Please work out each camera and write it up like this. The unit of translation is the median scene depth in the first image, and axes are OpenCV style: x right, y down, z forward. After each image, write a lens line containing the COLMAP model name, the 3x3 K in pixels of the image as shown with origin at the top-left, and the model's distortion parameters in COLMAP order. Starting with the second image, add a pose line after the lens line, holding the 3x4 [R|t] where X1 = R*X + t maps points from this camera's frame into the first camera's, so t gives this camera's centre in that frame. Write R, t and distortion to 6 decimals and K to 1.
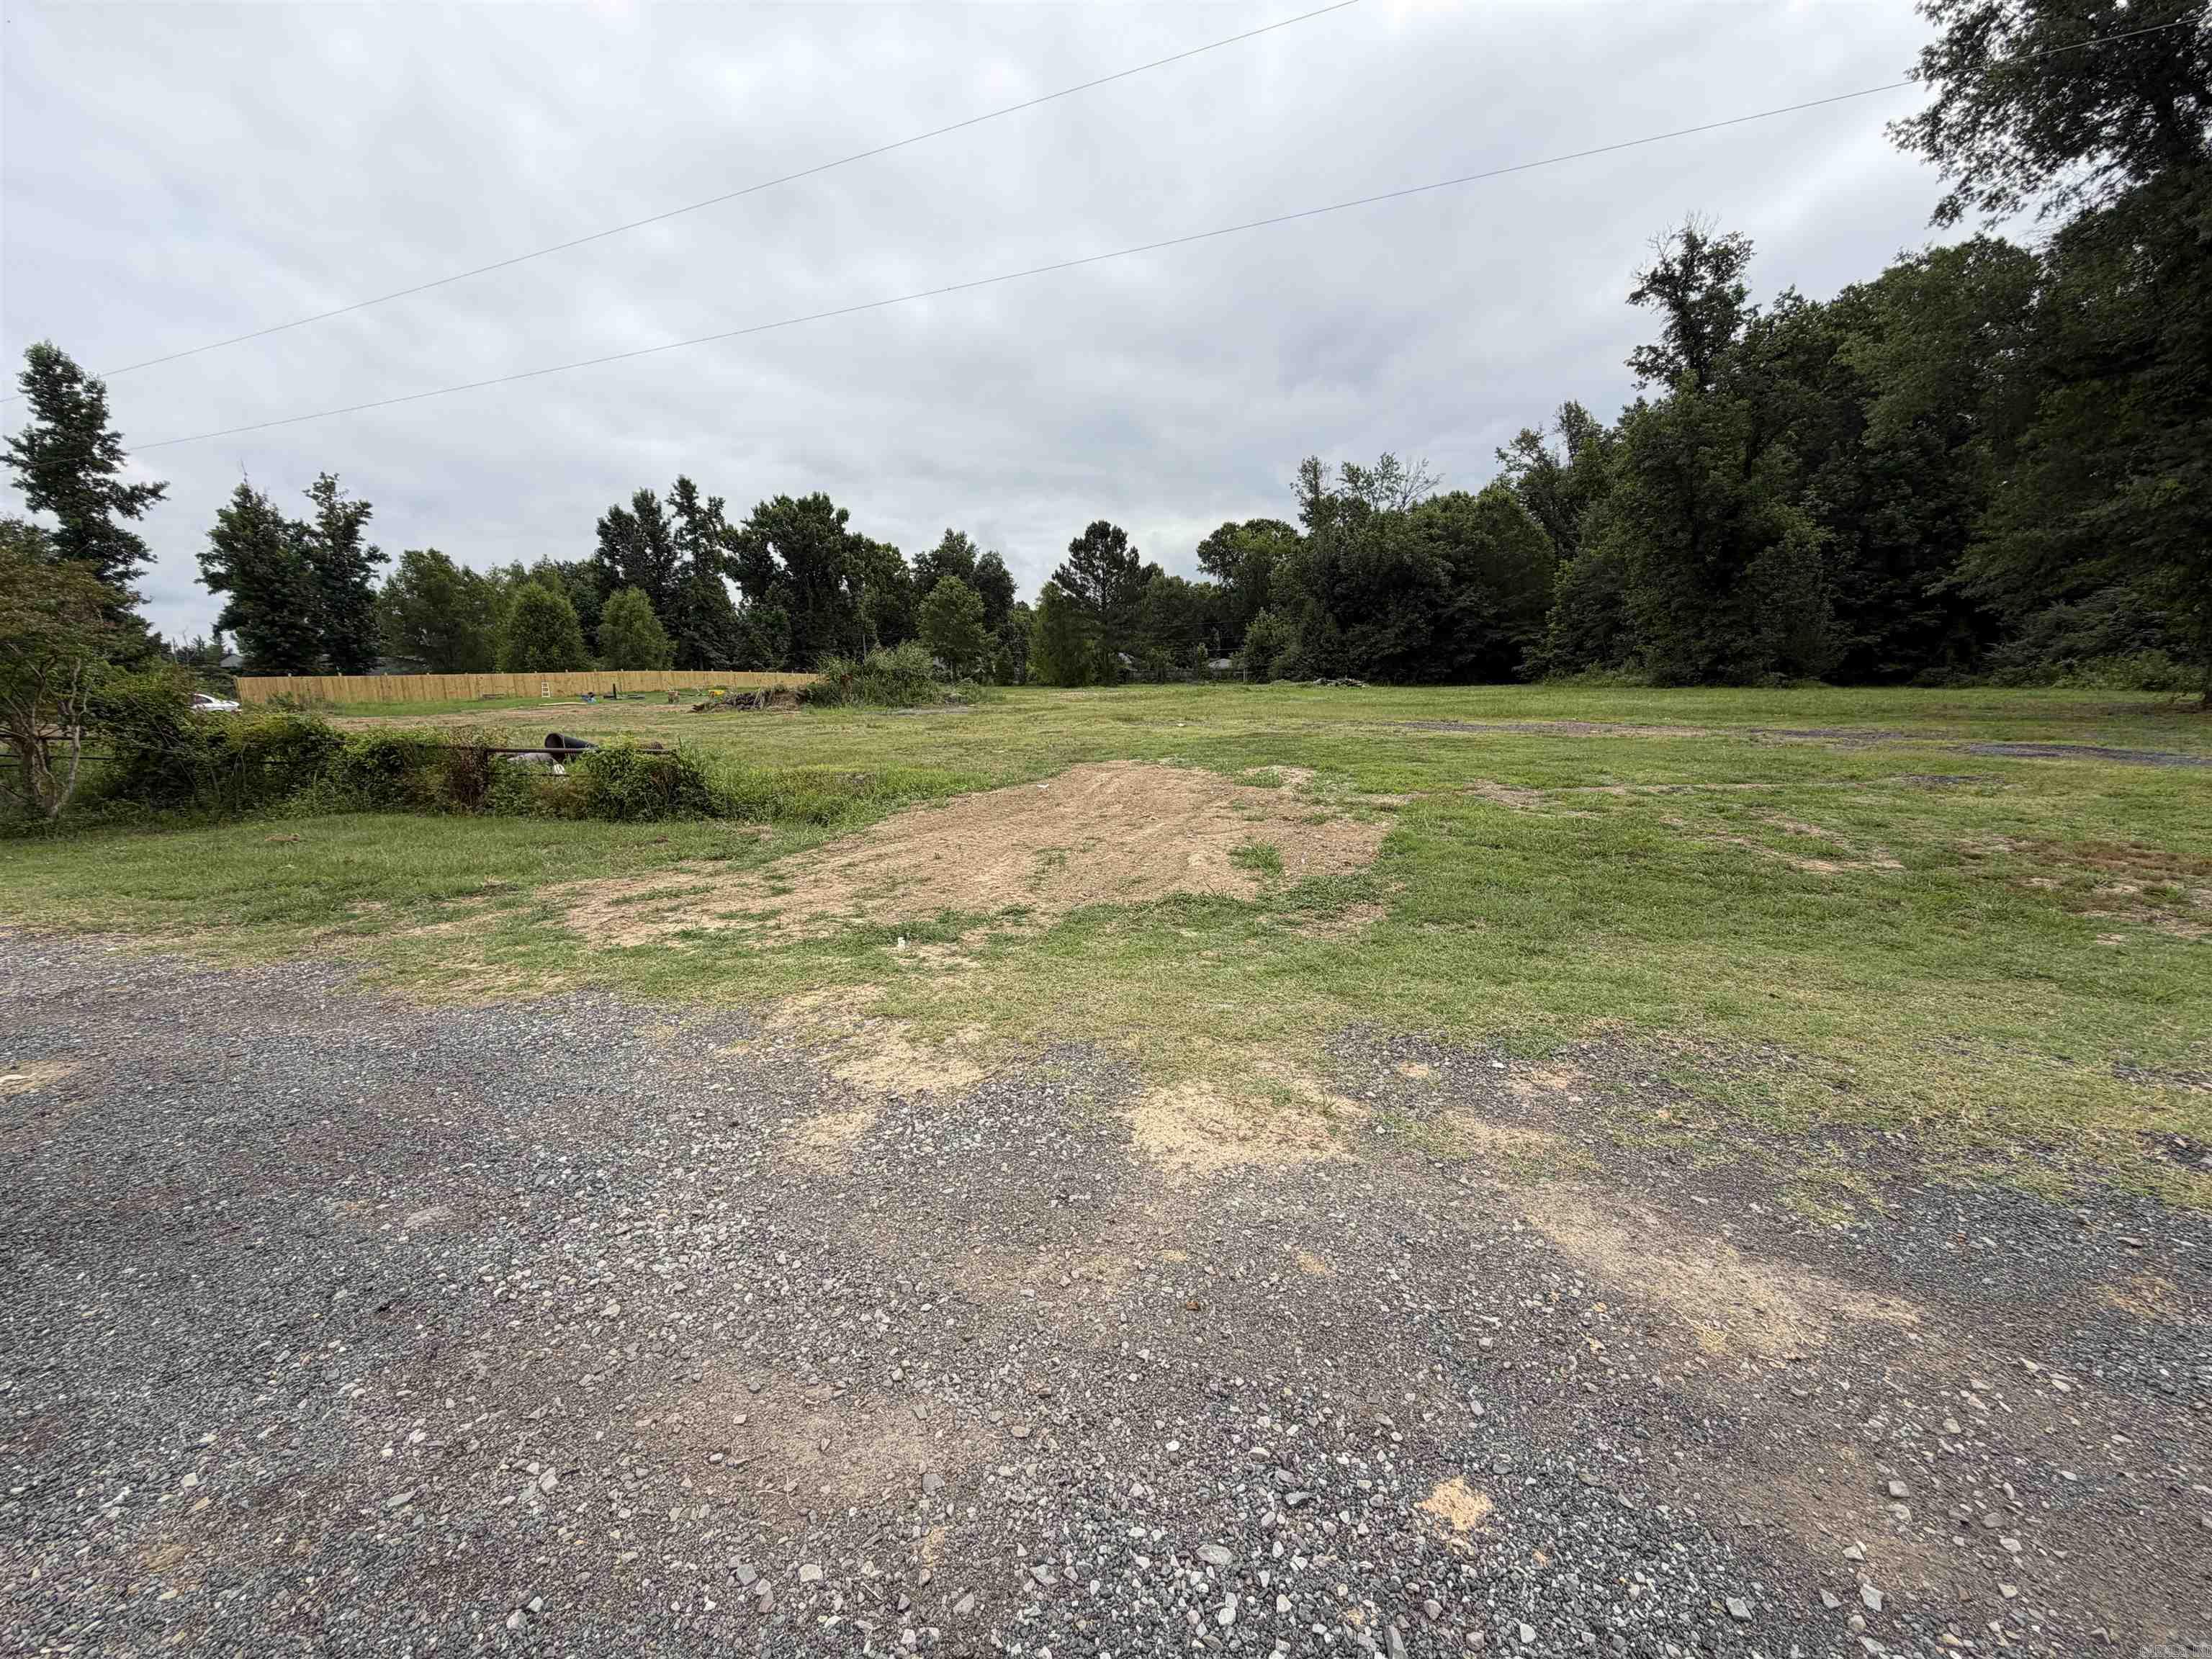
lens RADIAL K [[893.0, 0, 1095.7], [0, 893.0, 820.4], [0, 0, 1]] dist [0.011035, 0.000588]
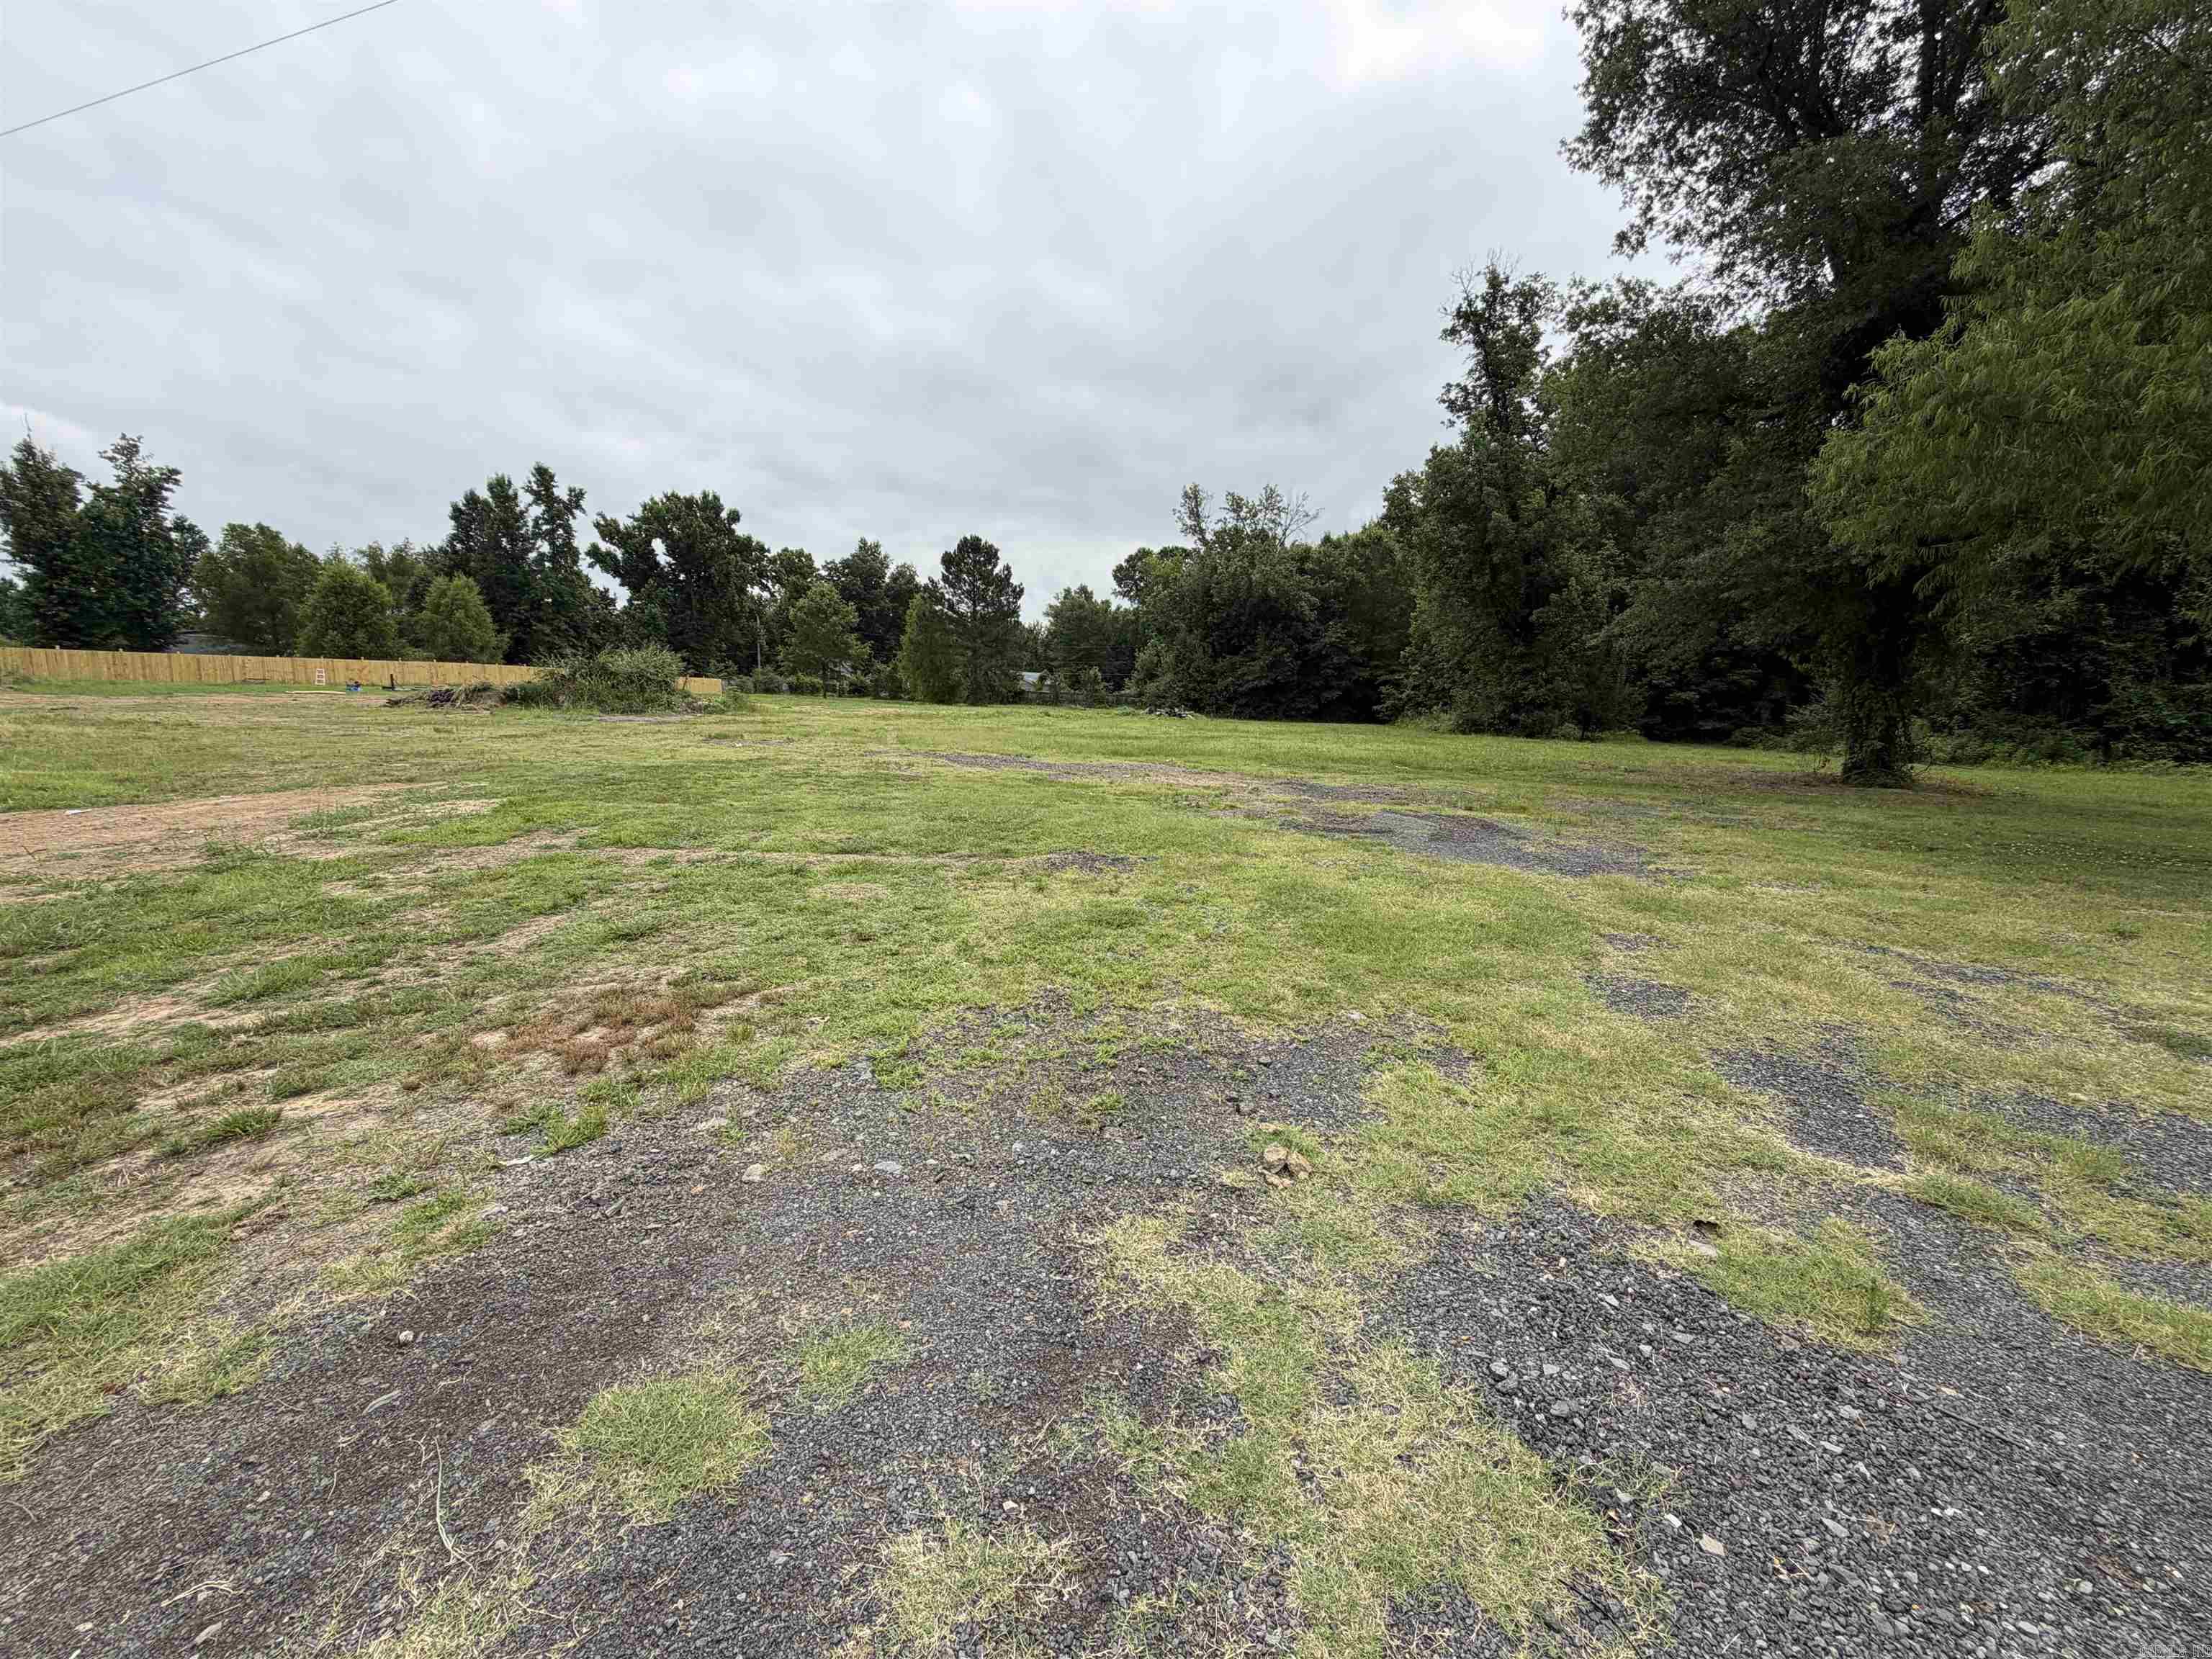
lens RADIAL K [[893.0, 0, 1099.2], [0, 893.0, 811.3], [0, 0, 1]] dist [0.011035, 0.000588]
pose [[0.998235, 0.046245, 0.037261, 0.226037], [-0.044961, 0.998390, -0.034589, -0.016238], [-0.038801, 0.032853, 0.998707, 0.066831]]
